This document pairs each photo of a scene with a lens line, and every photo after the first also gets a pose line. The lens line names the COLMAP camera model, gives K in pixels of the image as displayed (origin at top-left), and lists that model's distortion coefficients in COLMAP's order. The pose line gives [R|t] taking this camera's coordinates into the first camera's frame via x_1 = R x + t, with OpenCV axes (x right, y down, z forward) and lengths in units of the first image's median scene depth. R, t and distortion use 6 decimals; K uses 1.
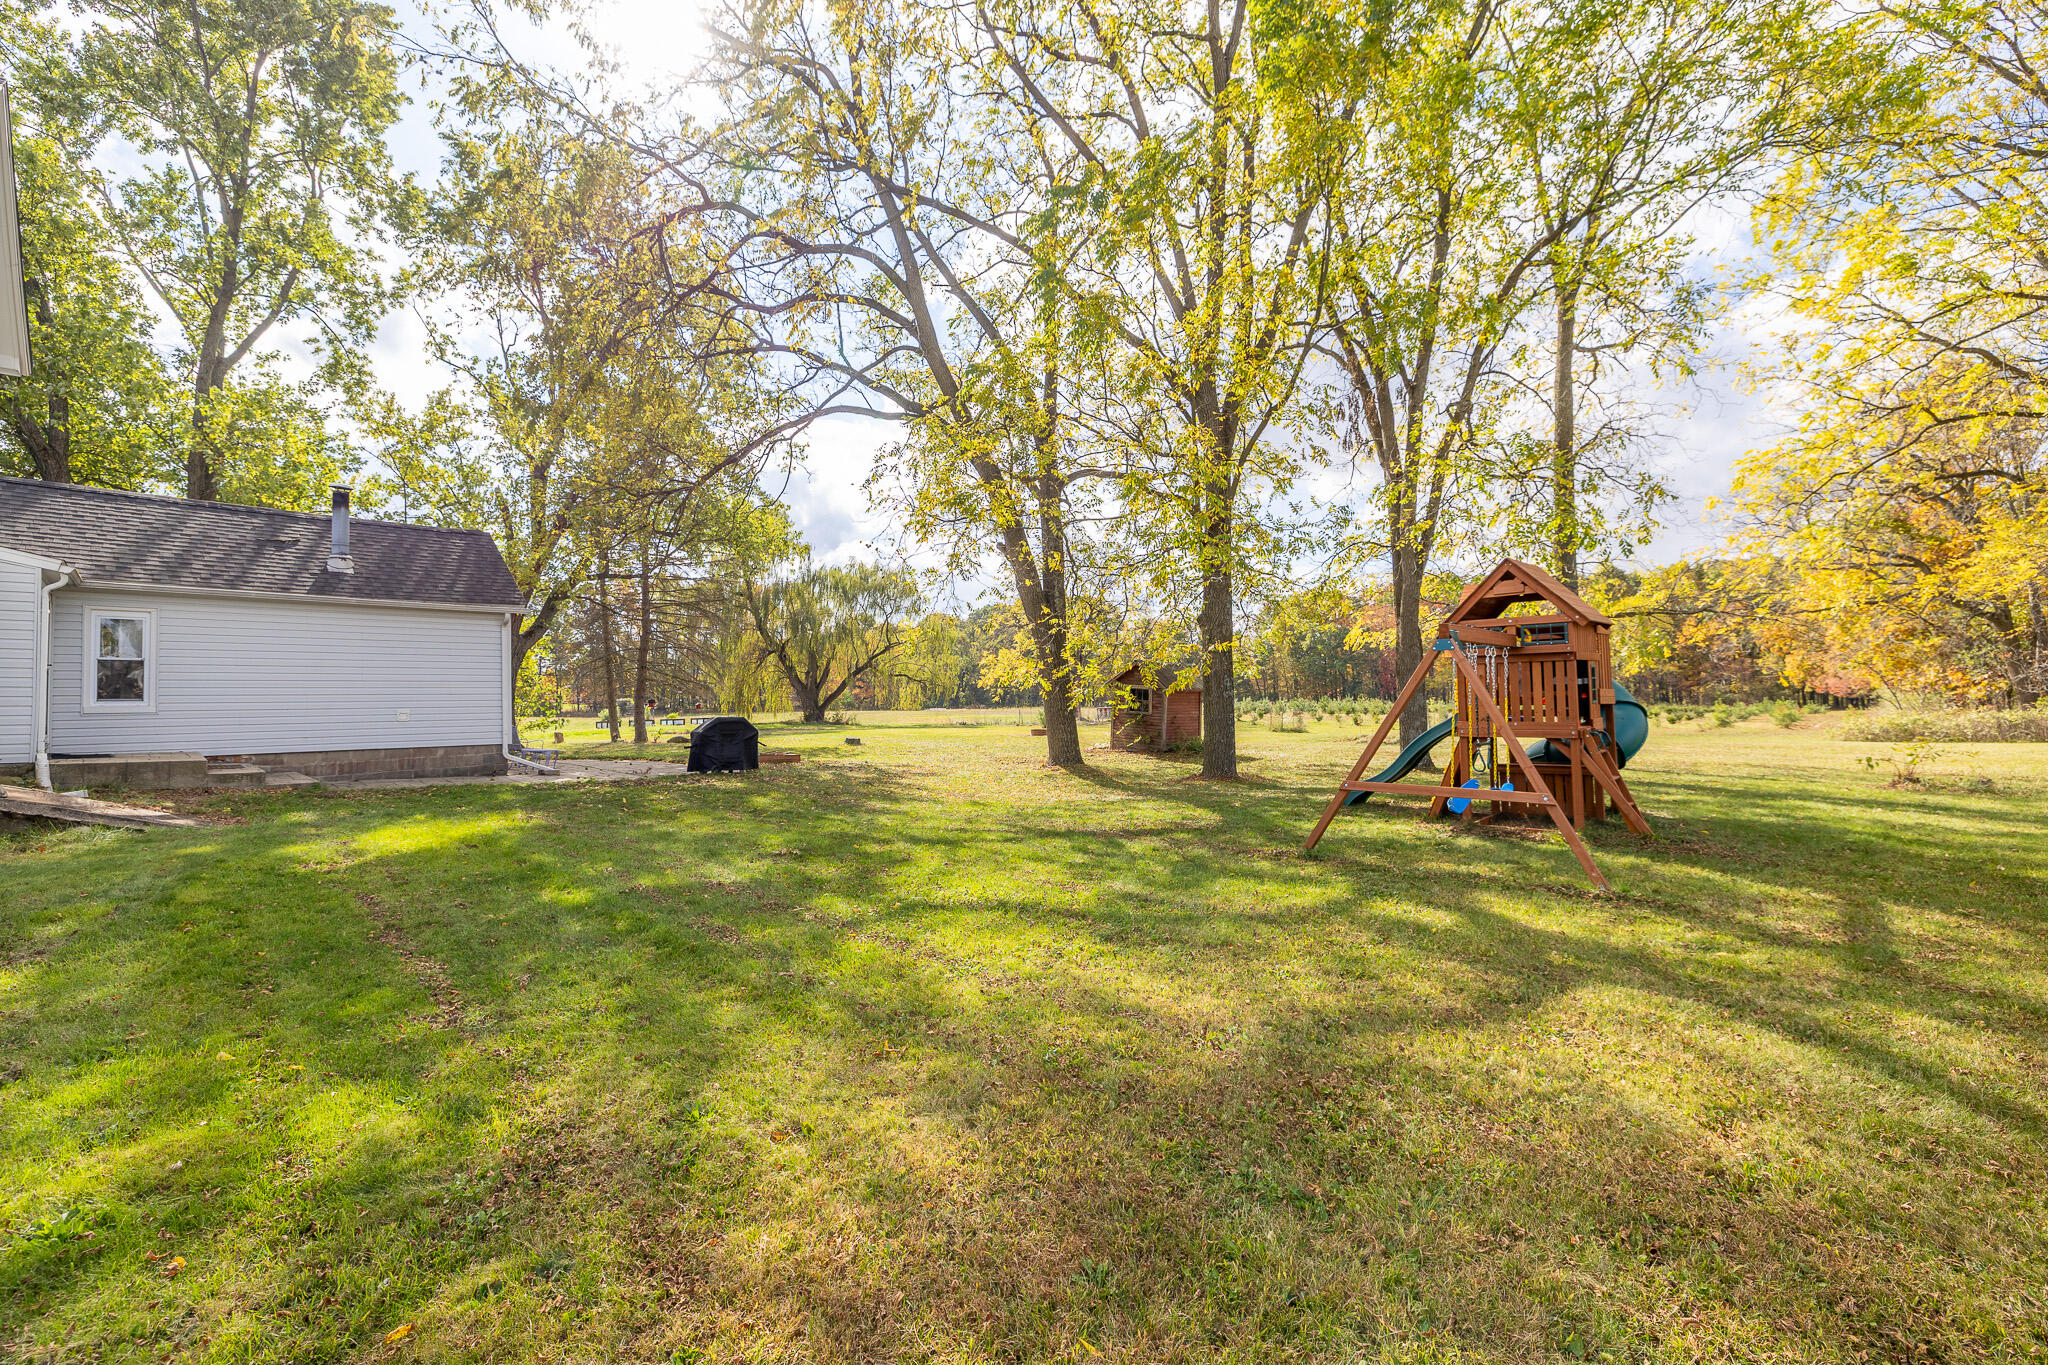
lens RADIAL K [[895.0, 0, 1030.0], [0, 895.0, 680.4], [0, 0, 1]] dist [0.016393, 0.000405]
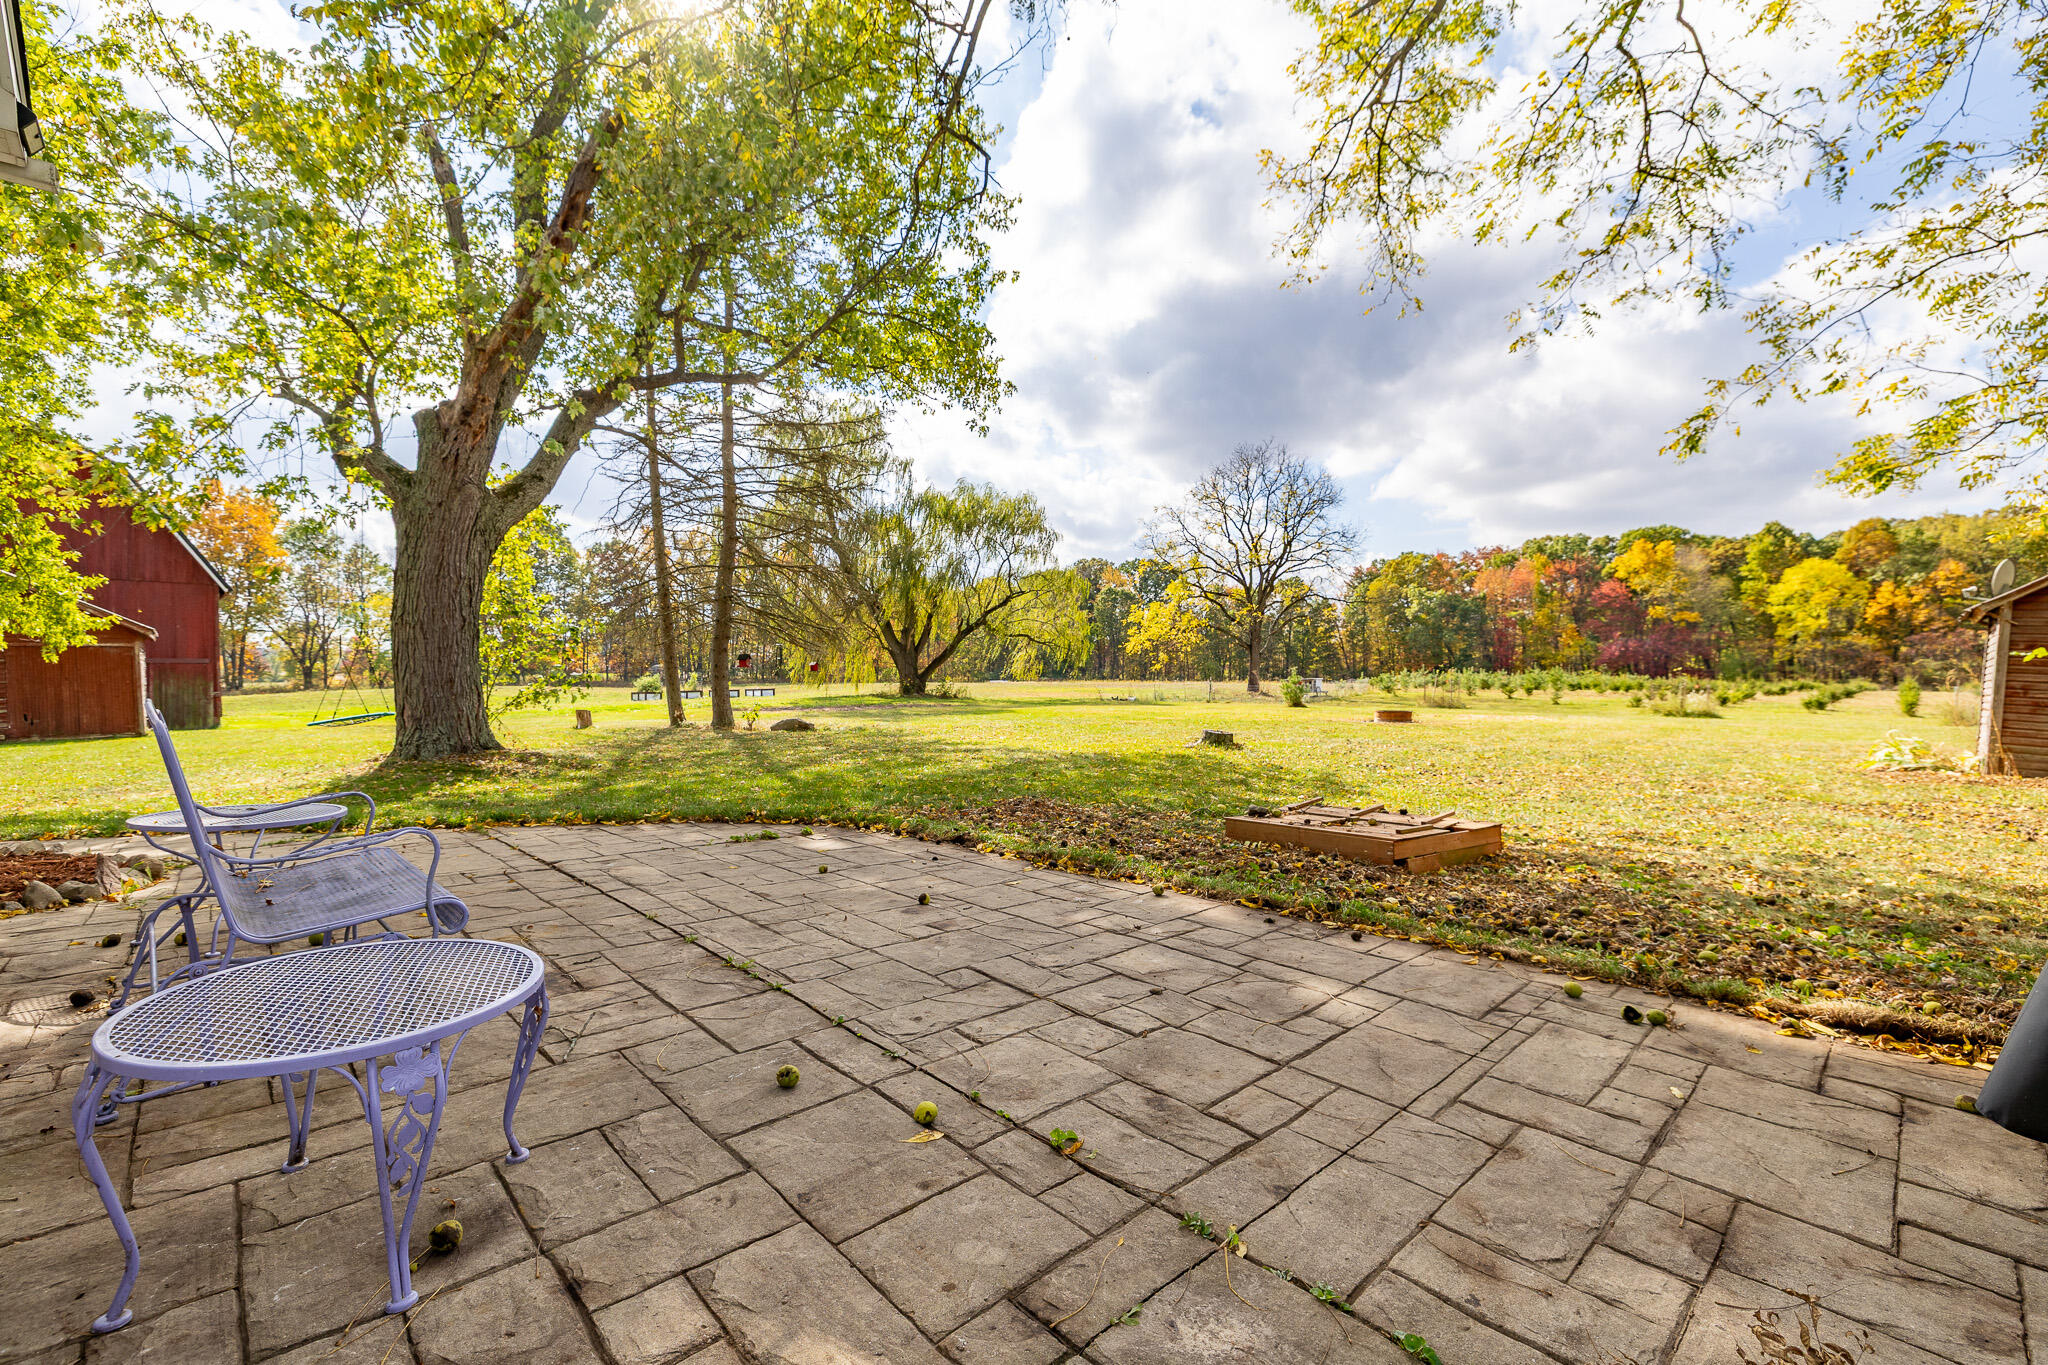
lens RADIAL K [[895.0, 0, 1014.6], [0, 895.0, 677.9], [0, 0, 1]] dist [0.016393, 0.000405]
pose [[0.999337, 0.006310, -0.035862, -0.133270], [-0.005404, 0.999666, 0.025288, 0.012349], [0.036009, -0.025078, 0.999037, 0.254434]]
